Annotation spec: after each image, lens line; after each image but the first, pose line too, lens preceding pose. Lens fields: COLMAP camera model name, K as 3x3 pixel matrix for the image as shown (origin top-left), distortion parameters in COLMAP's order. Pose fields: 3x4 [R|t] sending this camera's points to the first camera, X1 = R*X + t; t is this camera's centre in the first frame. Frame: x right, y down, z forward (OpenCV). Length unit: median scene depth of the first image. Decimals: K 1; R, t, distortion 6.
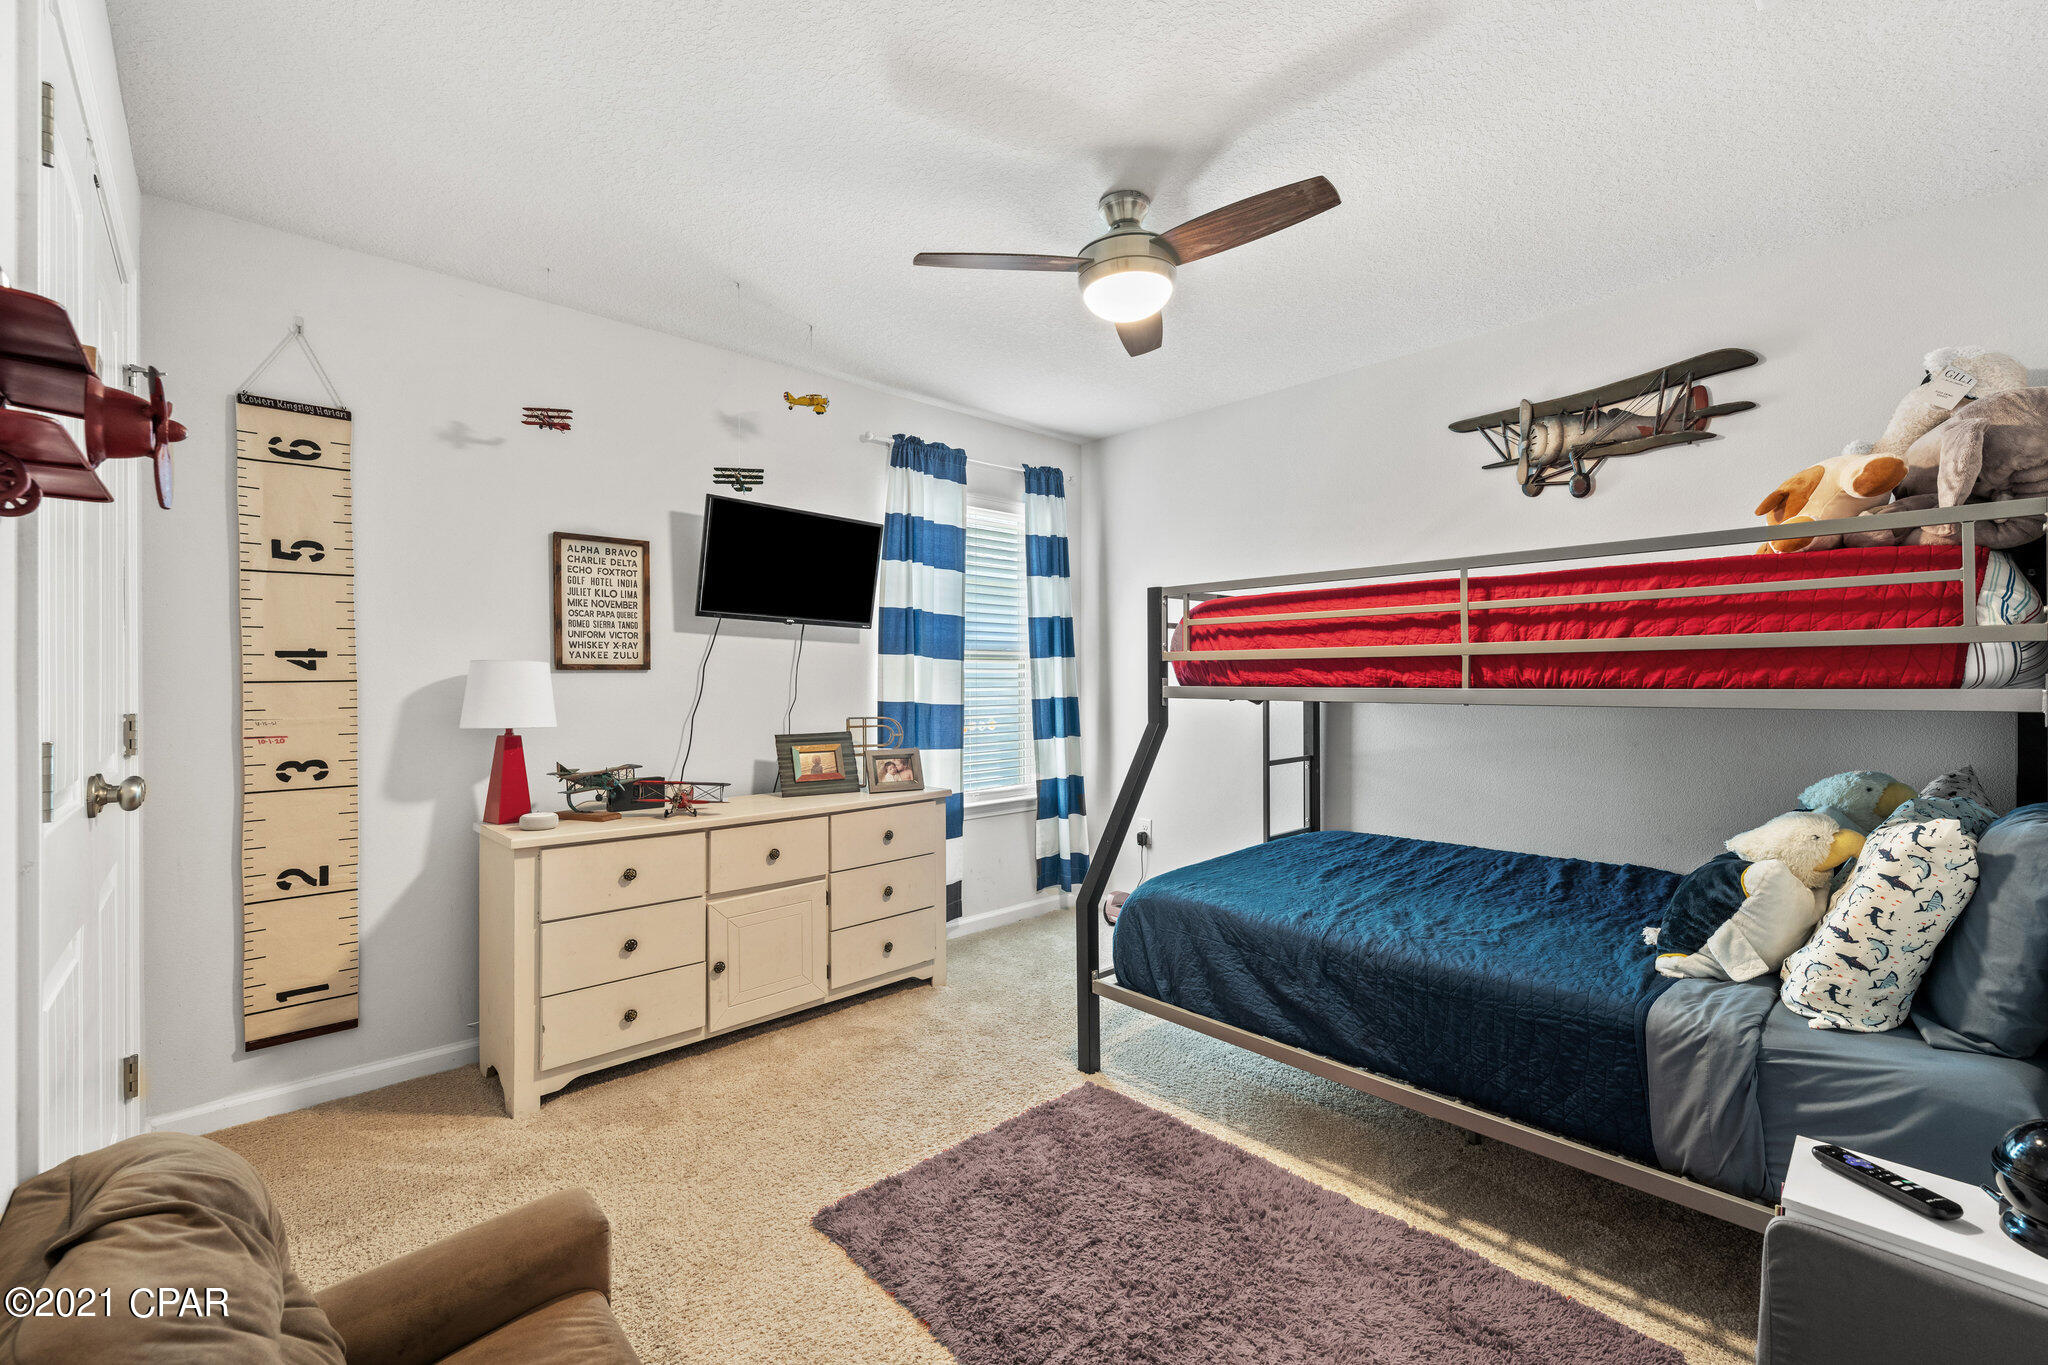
lens RADIAL K [[835.2, 0, 1017.2], [0, 835.2, 679.3], [0, 0, 1]] dist [-0.002038, -0.000103]
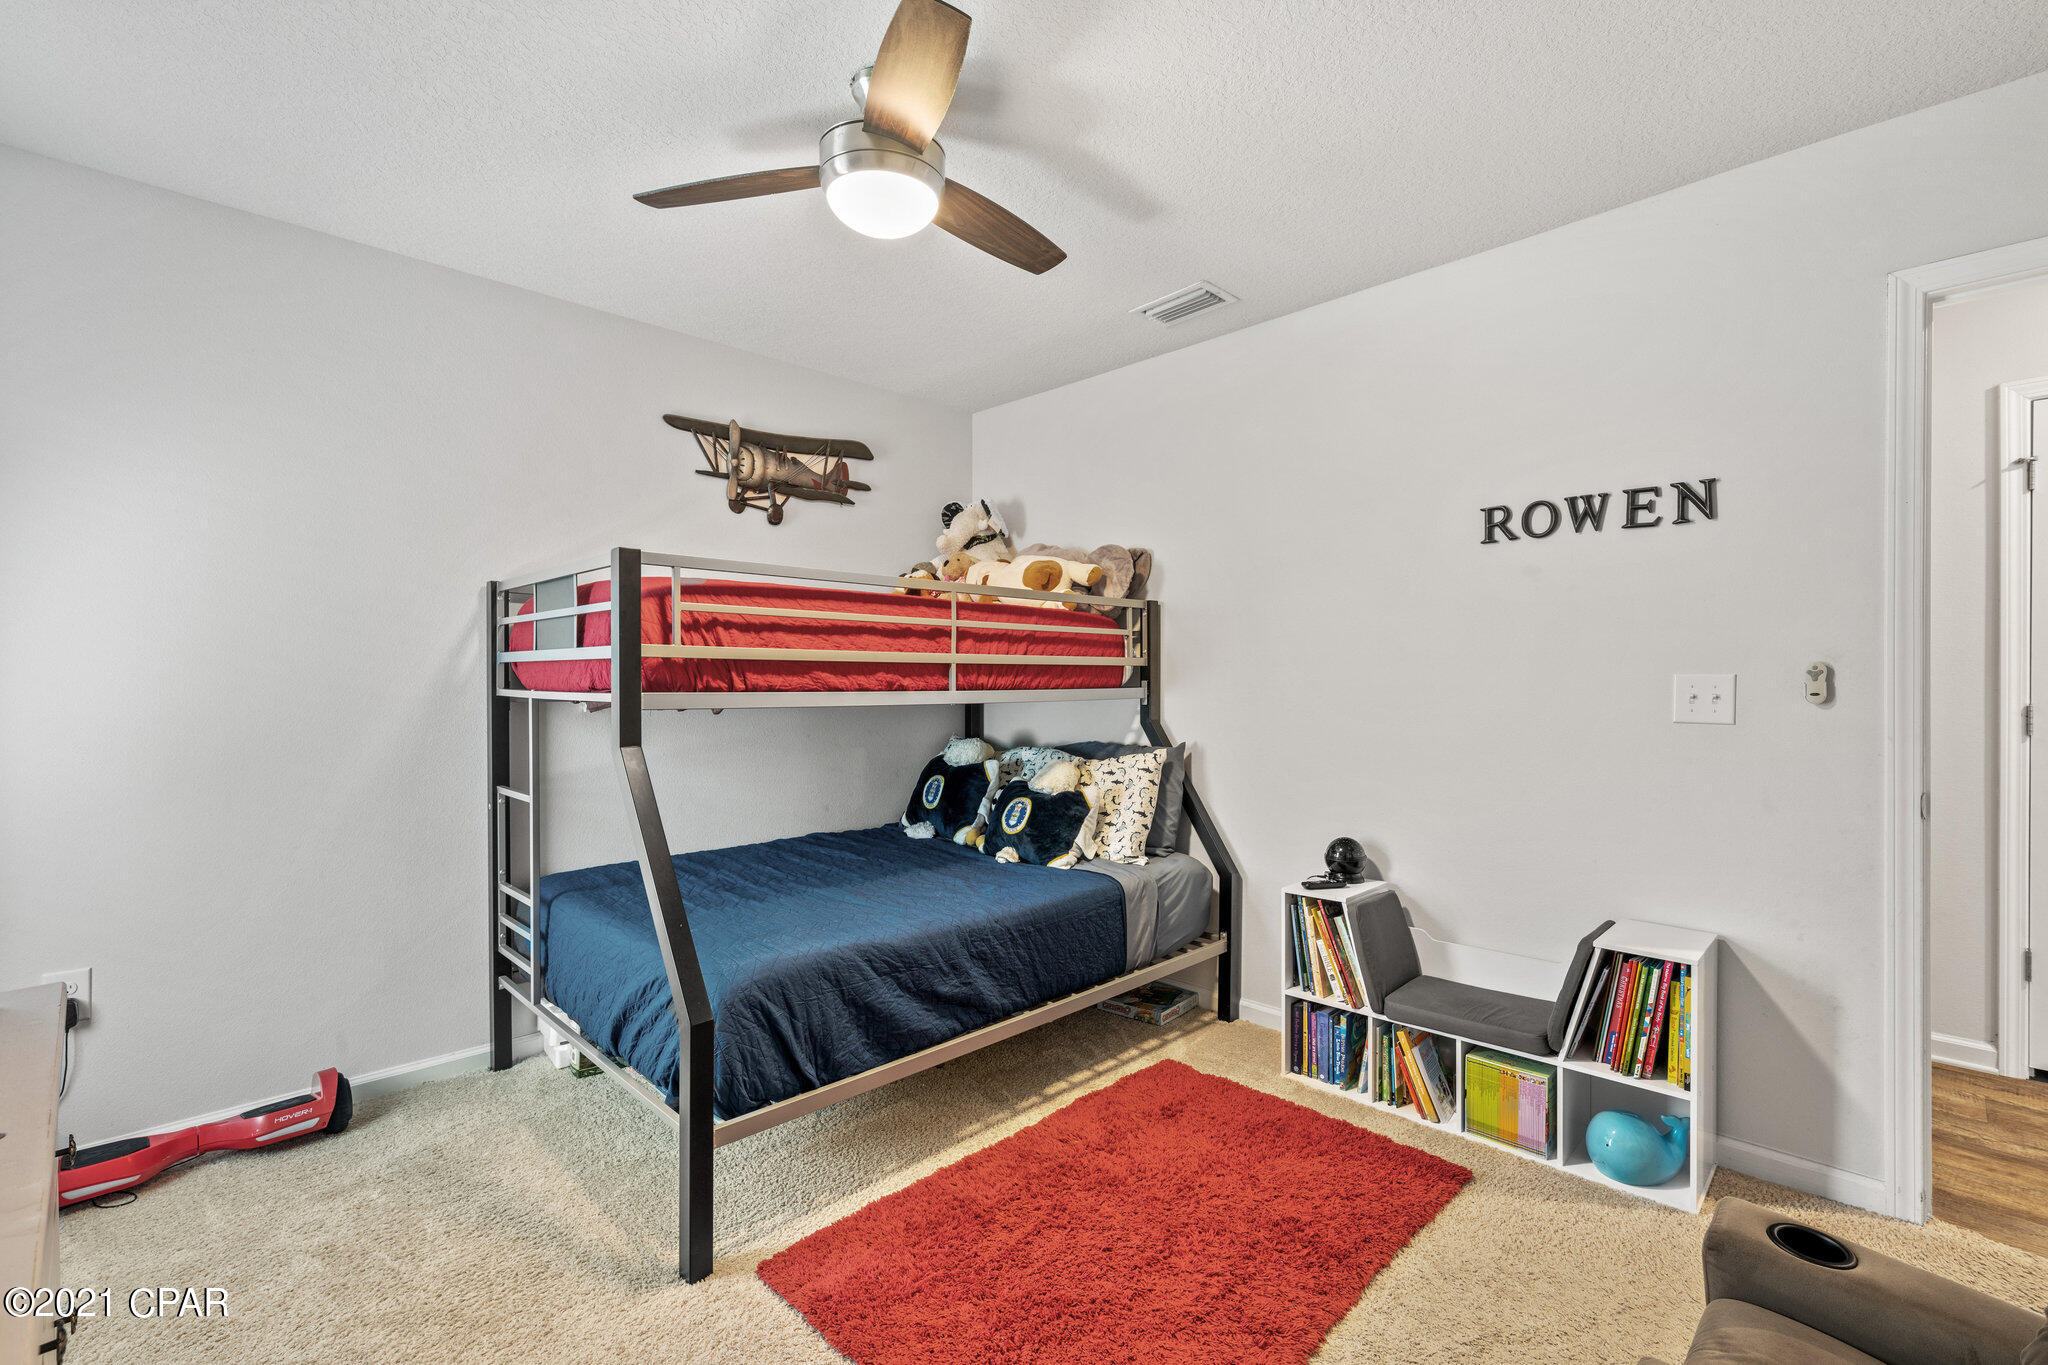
lens RADIAL K [[905.6, 0, 1017.2], [0, 905.6, 685.6], [0, 0, 1]] dist [-0.003503, -0.000124]
pose [[-0.025847, -0.002827, 0.999662, -0.640028], [0.000176, 0.999996, 0.002833, -0.000277], [-0.999666, 0.000249, -0.025846, 0.771001]]
